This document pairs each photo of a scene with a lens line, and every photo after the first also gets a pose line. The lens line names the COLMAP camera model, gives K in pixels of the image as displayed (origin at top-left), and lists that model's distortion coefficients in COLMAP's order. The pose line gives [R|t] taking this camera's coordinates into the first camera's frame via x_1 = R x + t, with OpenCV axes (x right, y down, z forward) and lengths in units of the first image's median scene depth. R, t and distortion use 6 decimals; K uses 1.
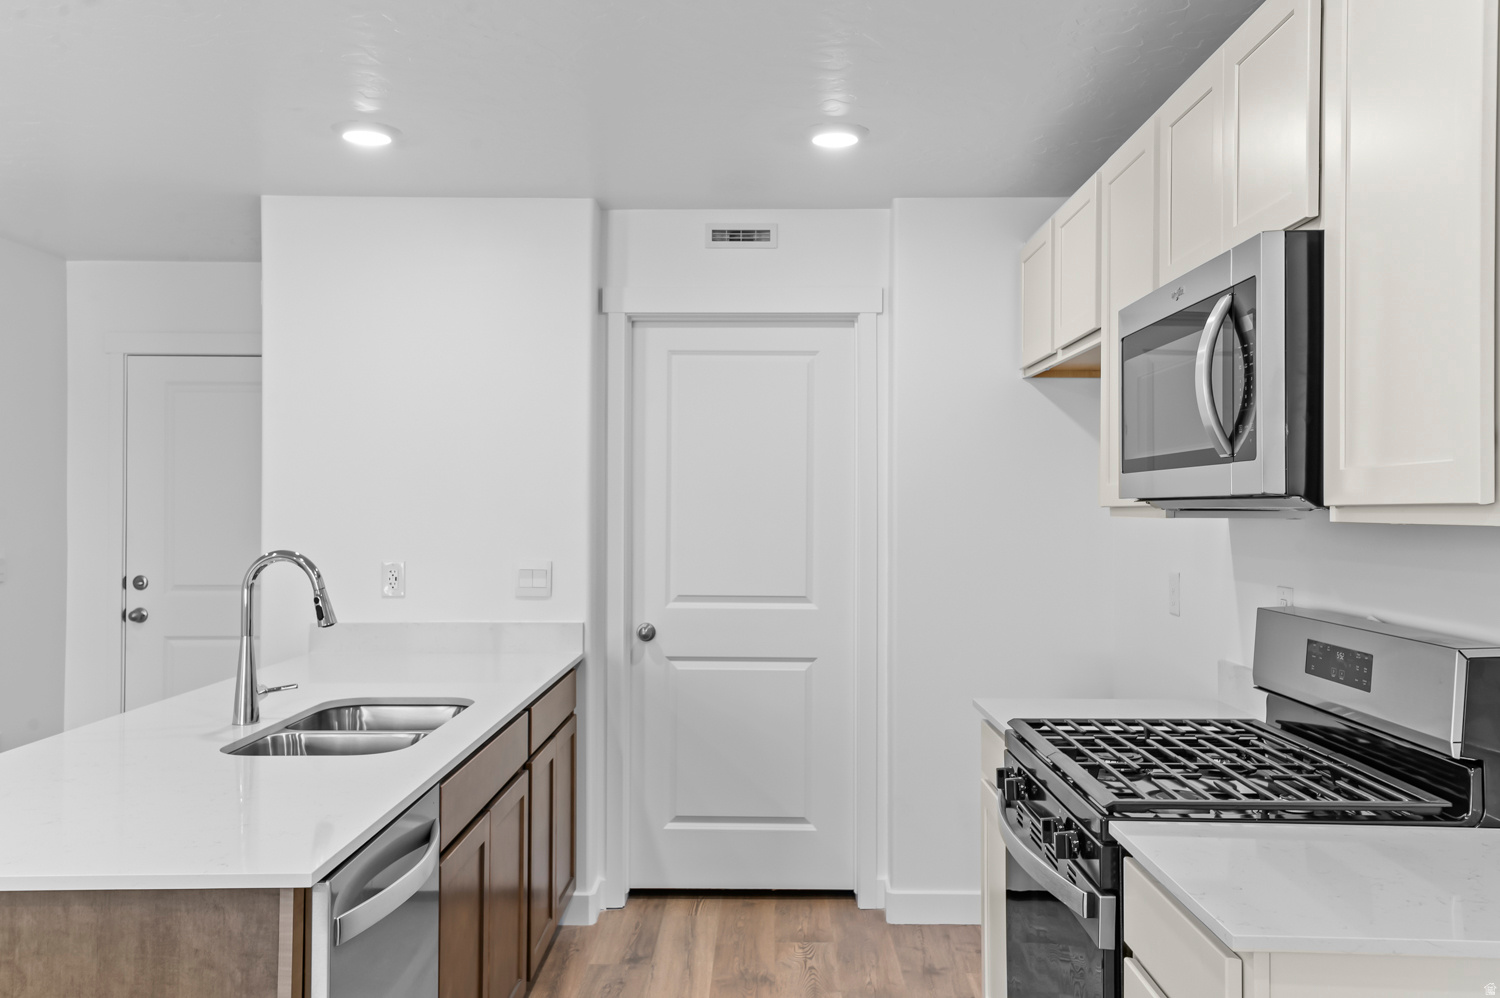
lens RADIAL K [[1220.5, 0, 750.0], [0, 1220.5, 499.0], [0, 0, 1]] dist [0.050366, 0.000742]
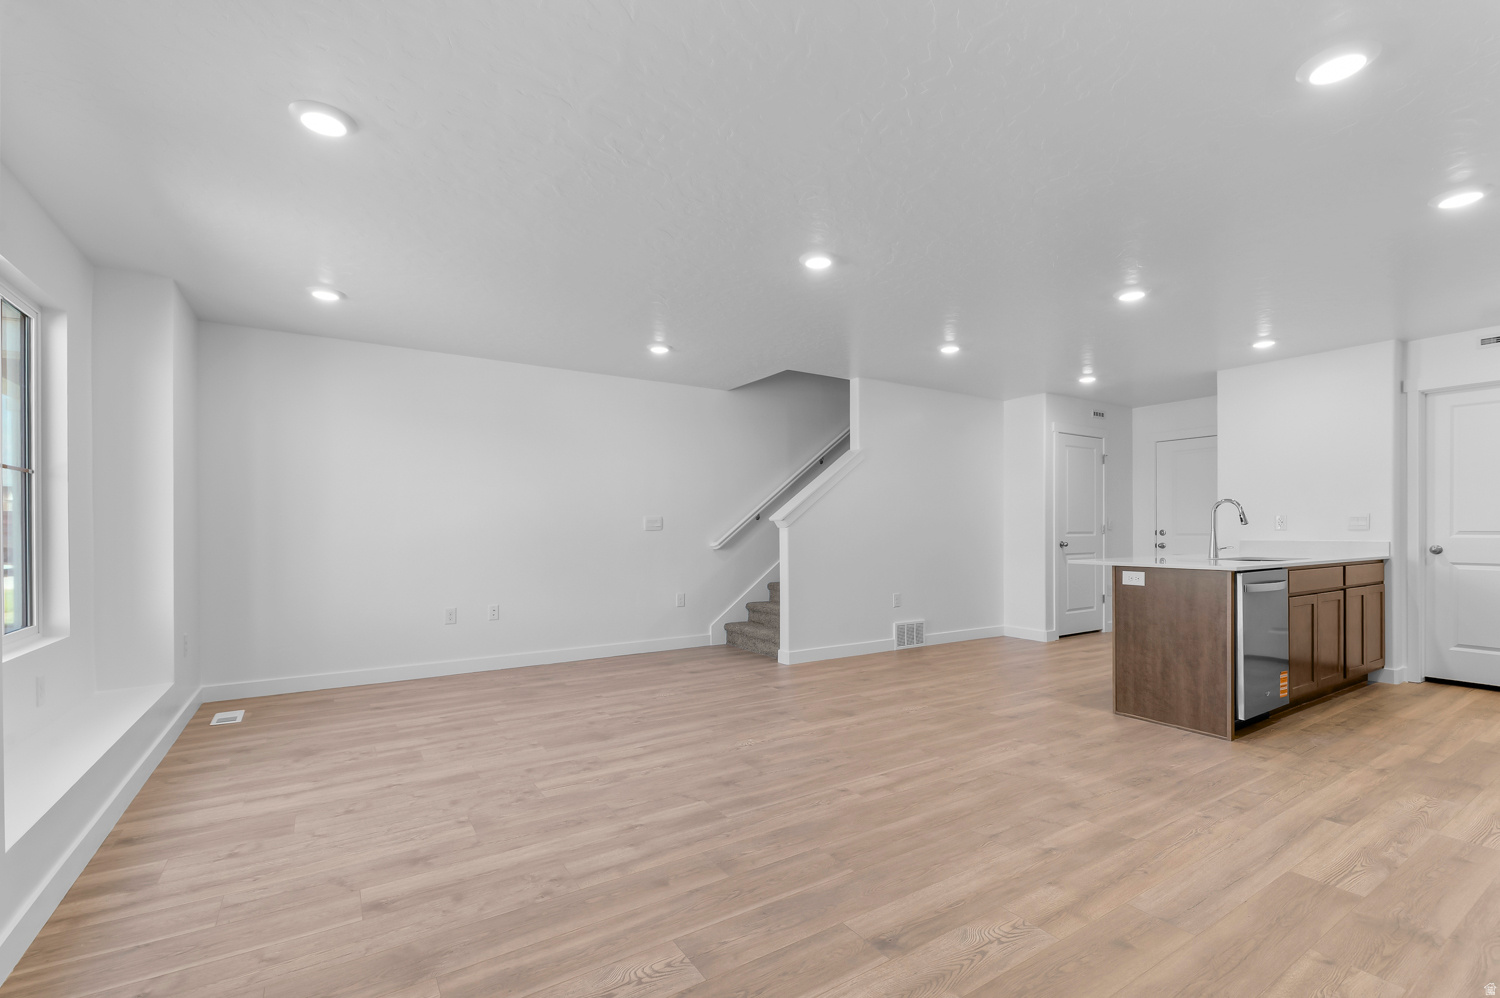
lens RADIAL K [[649.5, 0, 758.2], [0, 649.5, 532.9], [0, 0, 1]] dist [0.014281, -0.009899]
pose [[0.551556, -0.000791, -0.834137, 0.202930], [0.008134, 0.999957, 0.004430, 0.072419], [0.834098, -0.009228, 0.551539, -0.532814]]
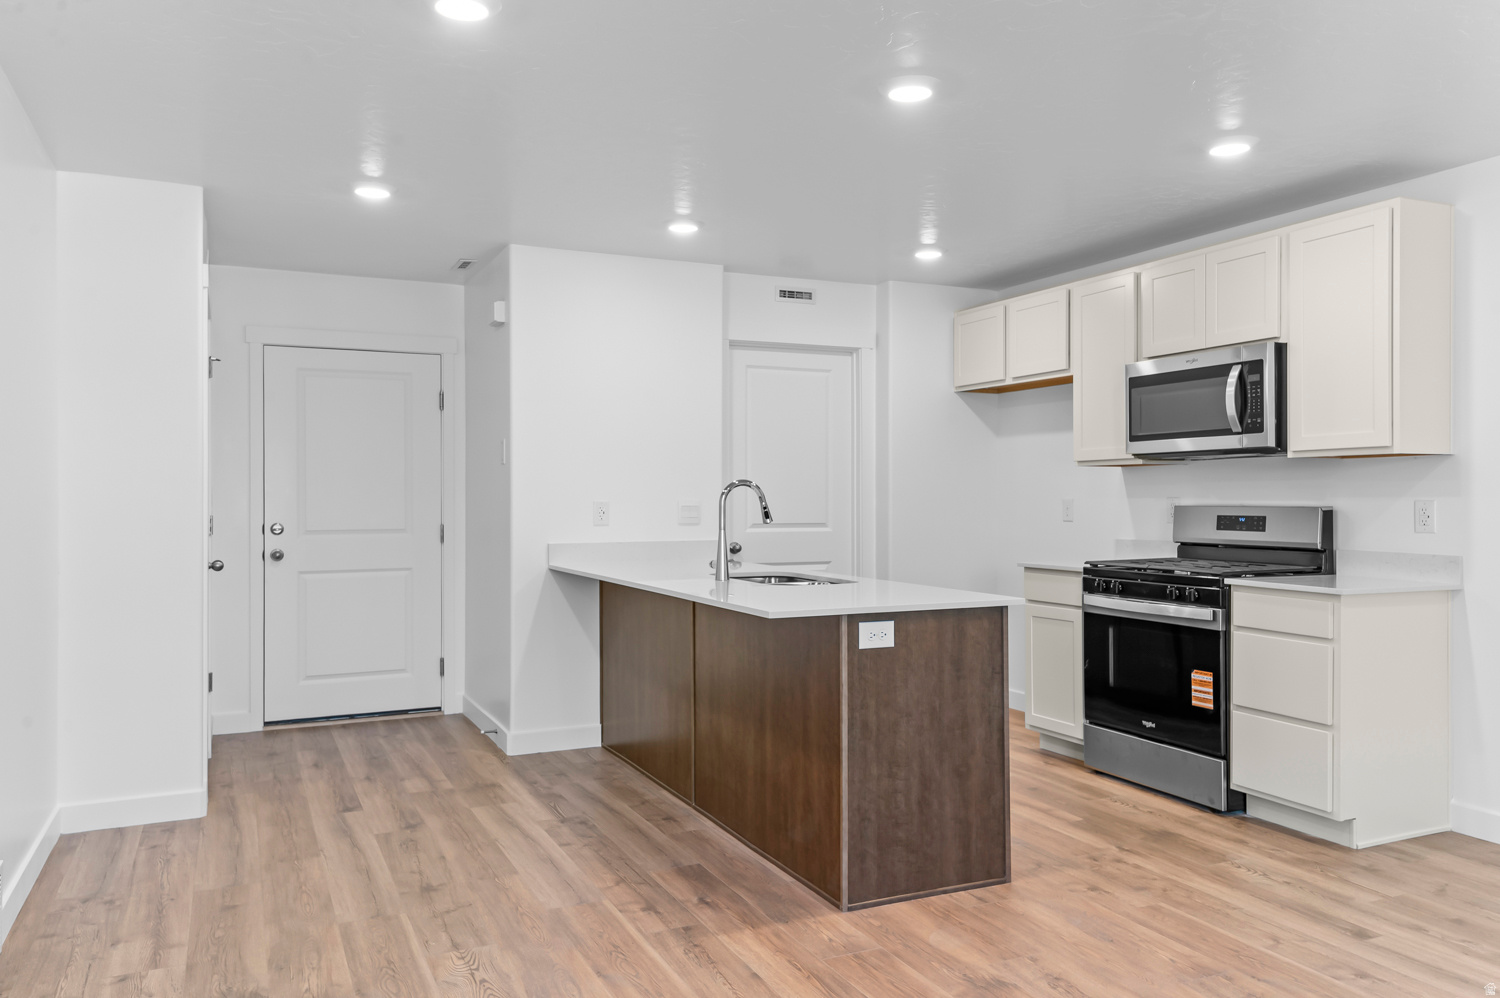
lens RADIAL K [[1102.1, 0, 750.0], [0, 1102.1, 499.0], [0, 0, 1]] dist [0.043016, -0.002062]
pose [[0.903452, -0.005847, 0.428649, -0.703428], [0.002410, 0.999960, 0.008561, 0.037666], [-0.428682, -0.006701, 0.903430, -0.277086]]
